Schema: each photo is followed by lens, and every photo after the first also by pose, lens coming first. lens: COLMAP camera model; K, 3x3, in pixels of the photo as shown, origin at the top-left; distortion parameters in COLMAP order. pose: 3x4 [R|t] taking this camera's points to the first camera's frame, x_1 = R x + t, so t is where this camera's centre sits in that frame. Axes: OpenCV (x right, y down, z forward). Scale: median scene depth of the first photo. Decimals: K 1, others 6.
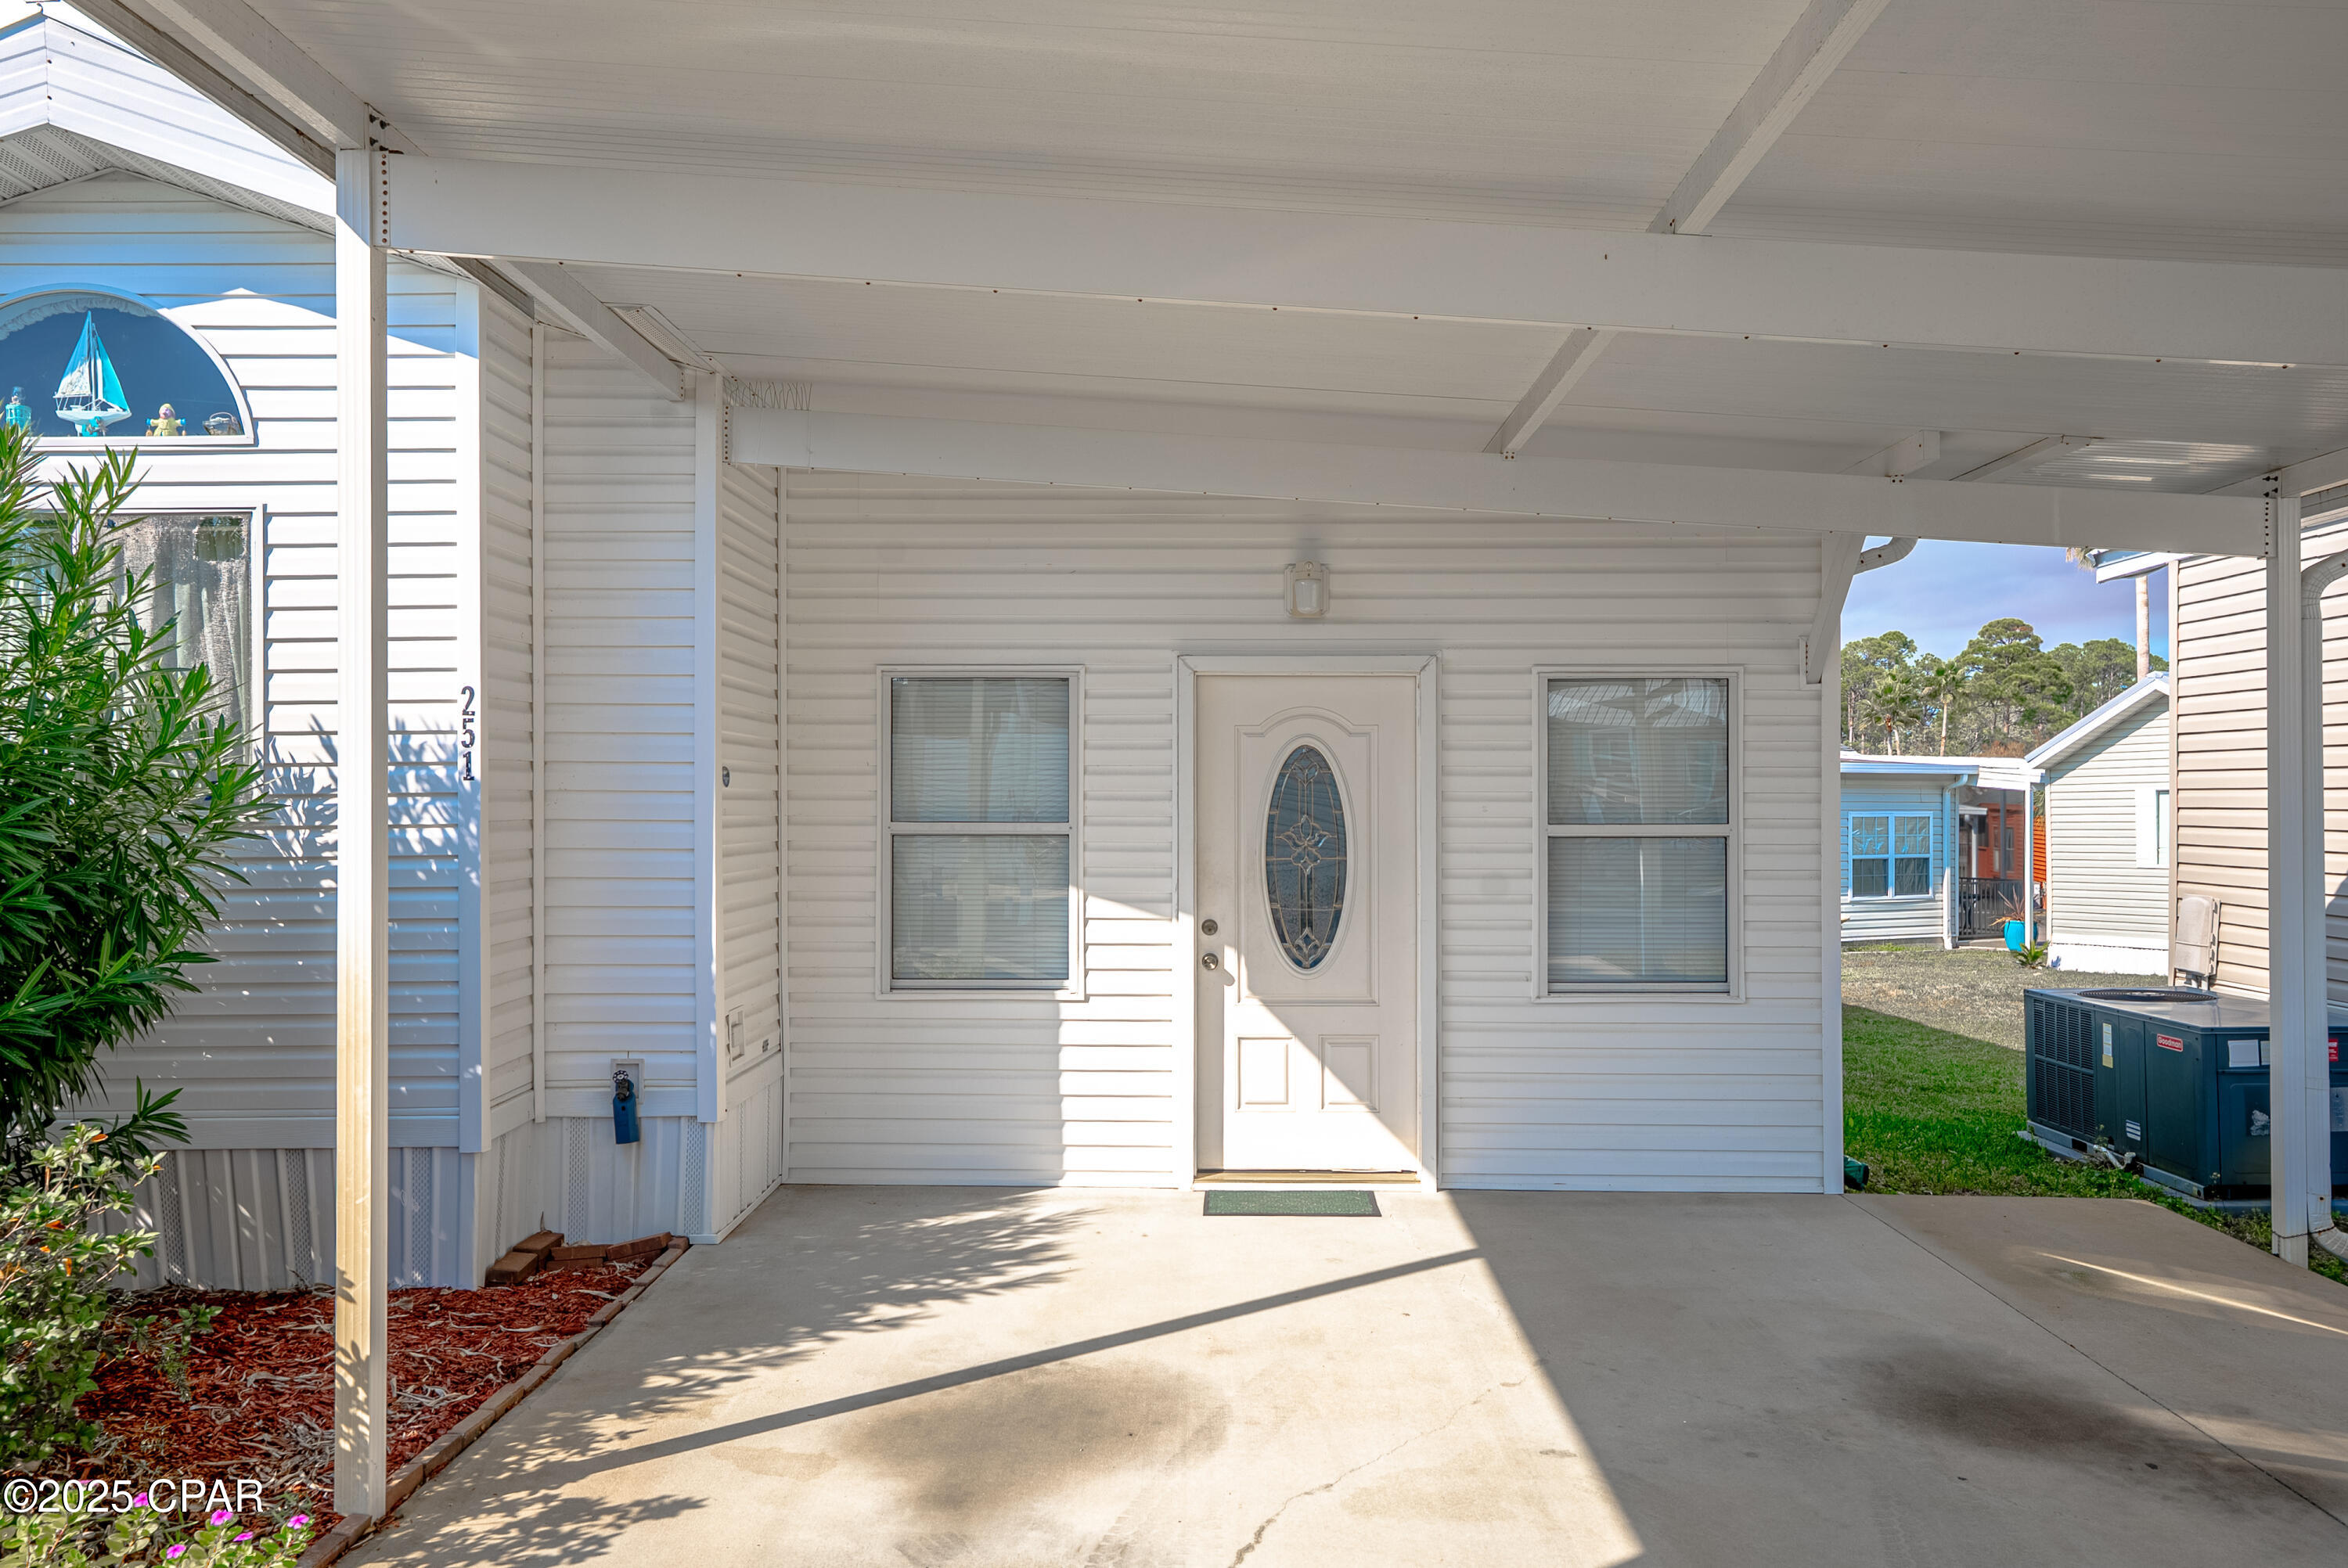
lens RADIAL K [[1710.1, 0, 1182.6], [0, 1710.1, 784.0], [0, 0, 1]] dist [0.022674, 0.002263]
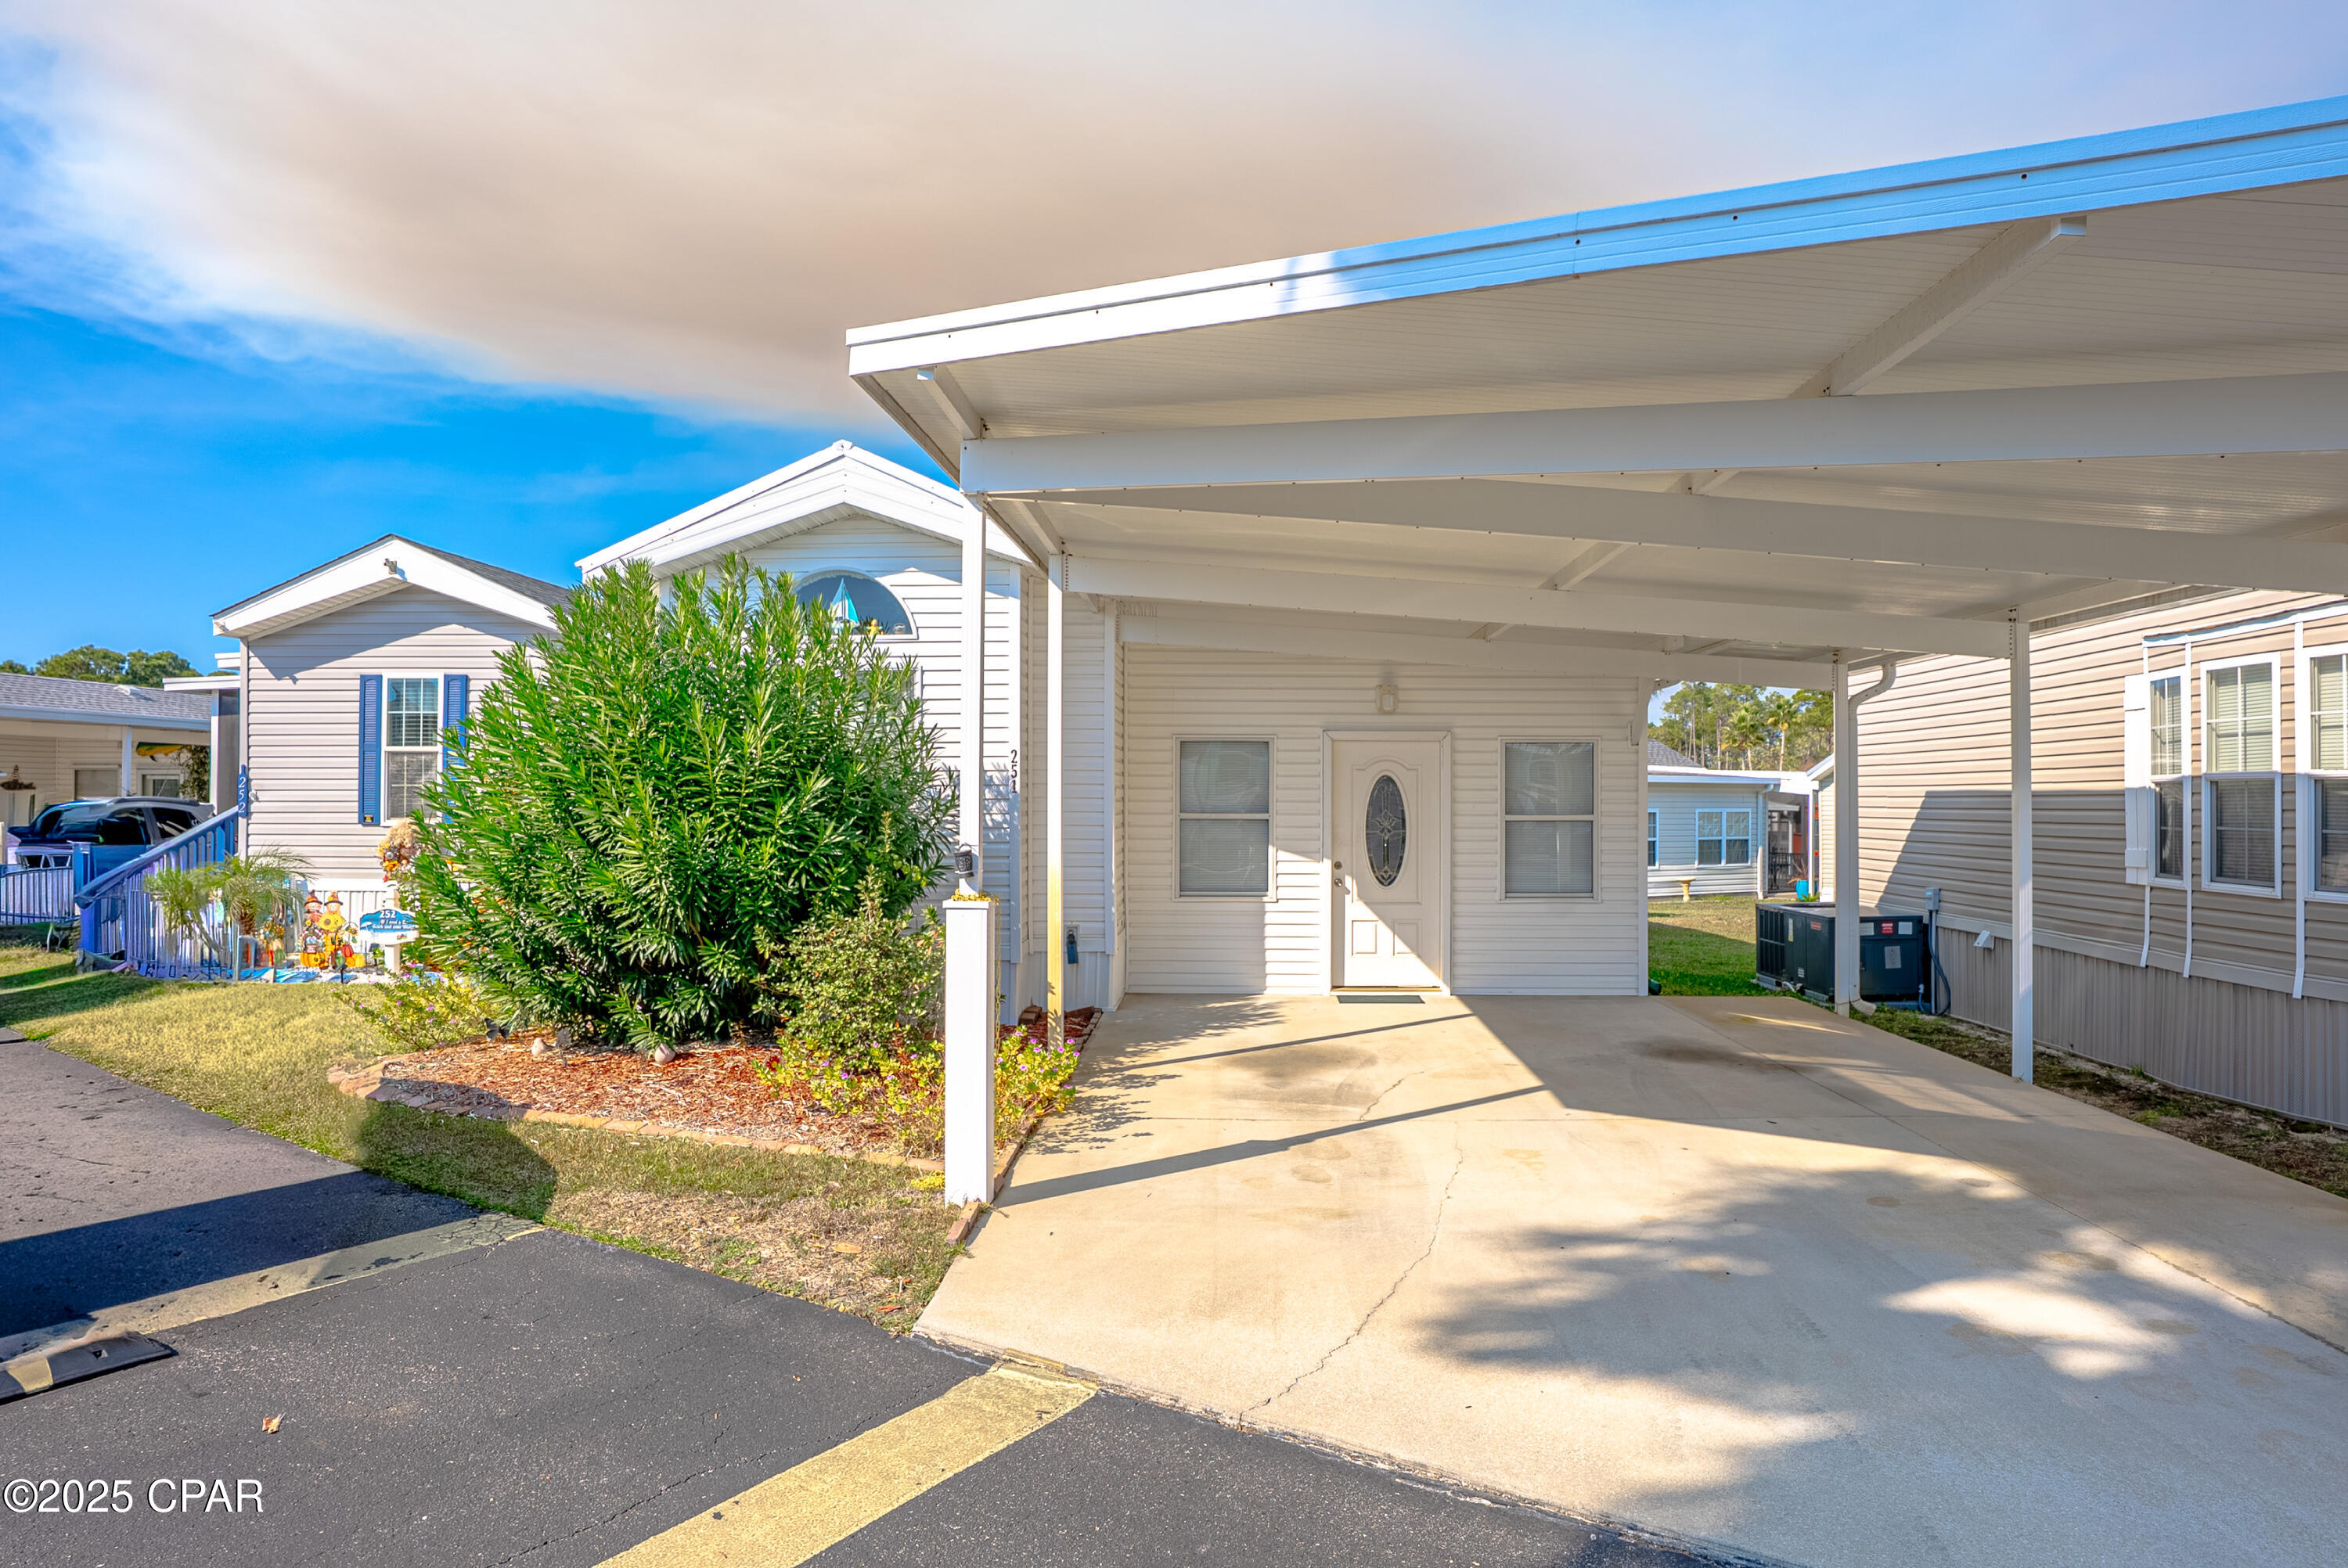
lens RADIAL K [[1291.1, 0, 1251.0], [0, 1291.1, 770.2], [0, 0, 1]] dist [-0.039680, 0.017857]
pose [[0.999755, 0.003425, 0.021852, -0.121185], [-0.003151, 0.999917, -0.012532, -0.009037], [-0.021893, 0.012460, 0.999683, -0.518780]]
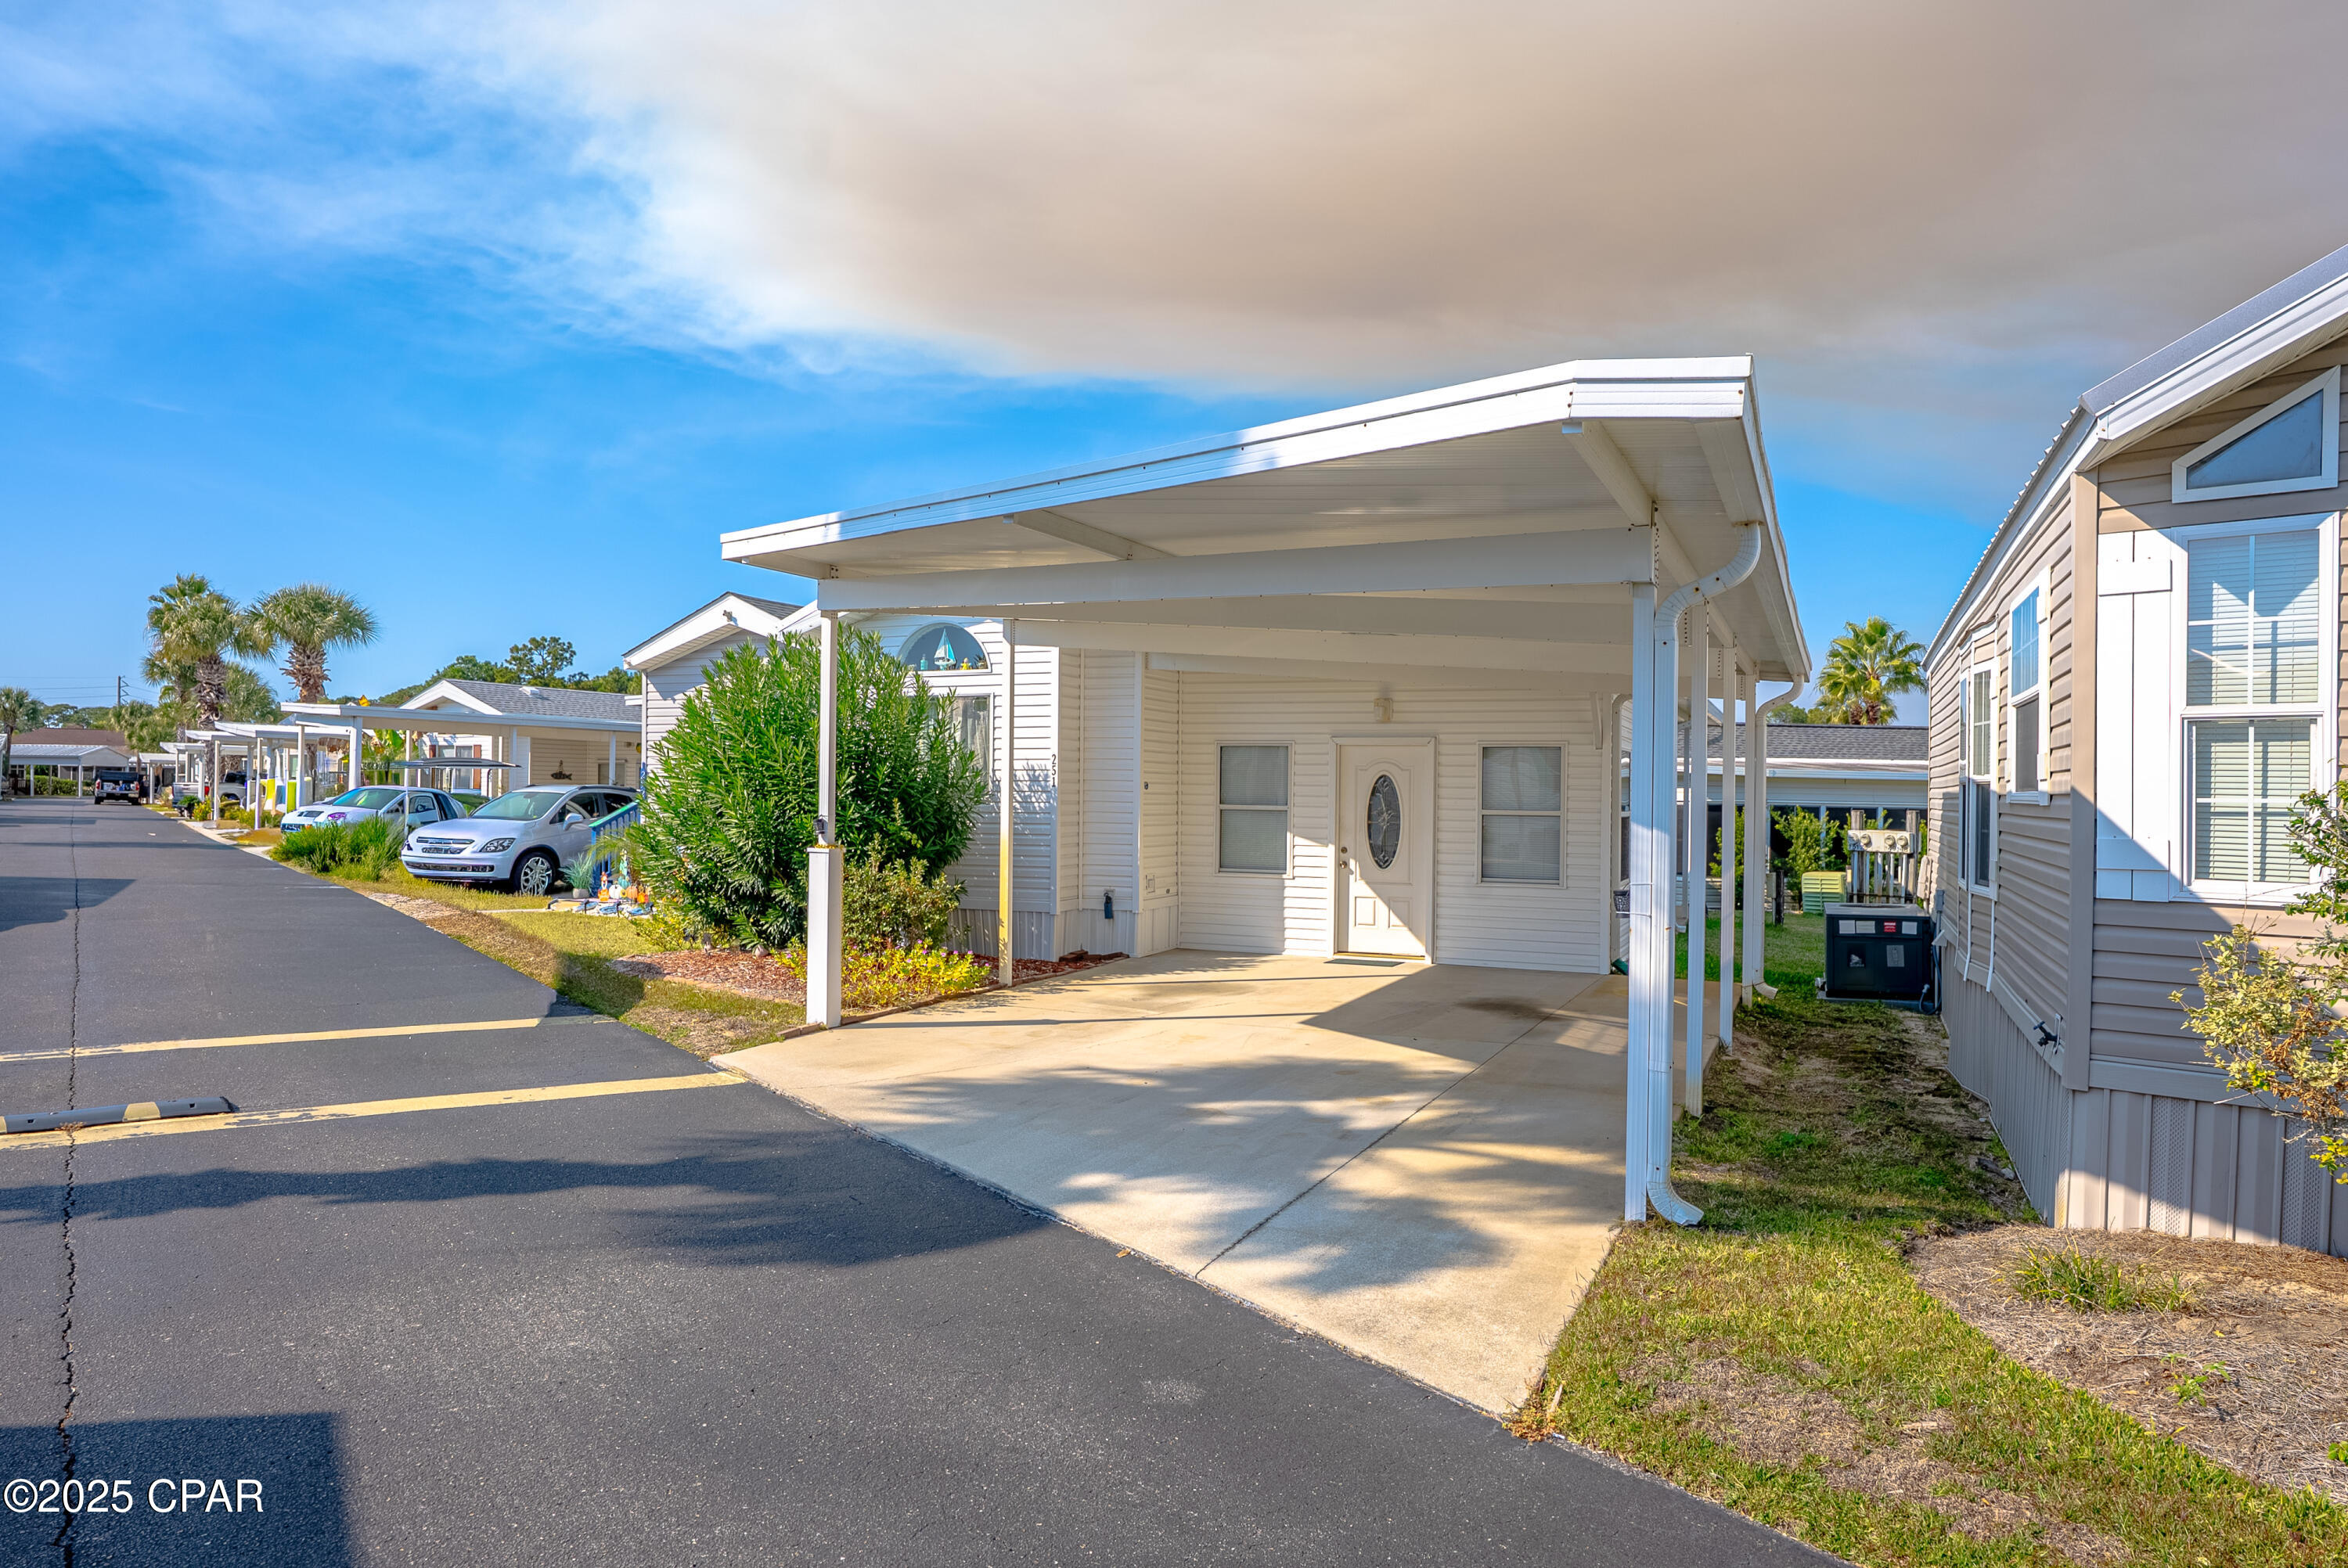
lens RADIAL K [[1456.0, 0, 1264.4], [0, 1456.0, 788.7], [0, 0, 1]] dist [-0.022698, 0.030287]
pose [[0.942401, 0.010837, -0.334309, 0.594953], [-0.009237, 0.999937, 0.006377, -0.014322], [0.334357, -0.002922, 0.942442, -0.962047]]
